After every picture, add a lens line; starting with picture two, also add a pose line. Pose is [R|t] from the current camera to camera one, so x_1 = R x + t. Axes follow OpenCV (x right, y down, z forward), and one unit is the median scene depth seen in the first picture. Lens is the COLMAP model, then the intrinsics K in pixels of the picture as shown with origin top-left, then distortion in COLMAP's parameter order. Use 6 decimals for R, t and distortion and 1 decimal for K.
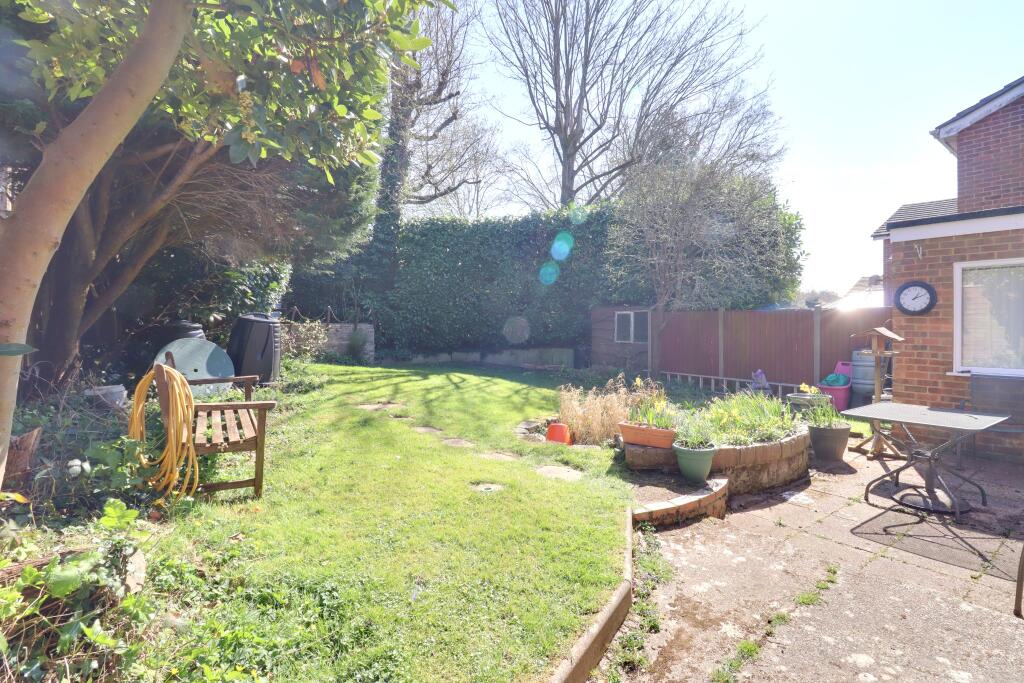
lens RADIAL K [[480.0, 0, 517.7], [0, 480.0, 331.9], [0, 0, 1]] dist [0.000680, -0.008552]
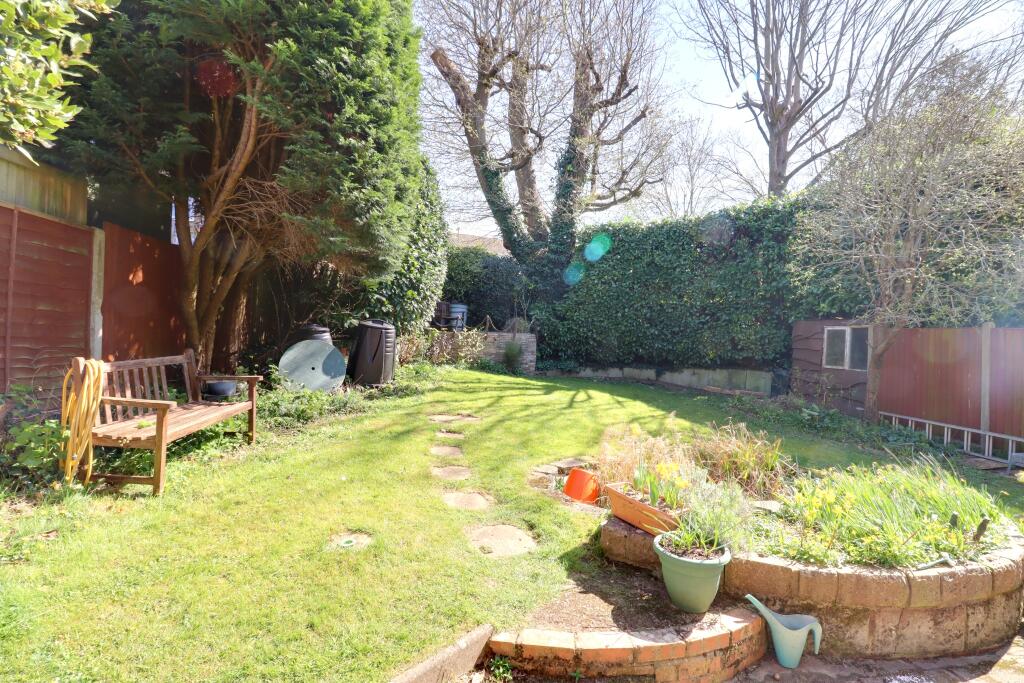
lens RADIAL K [[476.1, 0, 510.7], [0, 476.1, 332.5], [0, 0, 1]] dist [-0.002009, -0.012060]
pose [[0.876171, 0.025914, -0.481303, 0.134412], [-0.038073, 0.999155, -0.015512, -0.002670], [0.480495, 0.031916, 0.876417, 0.111961]]
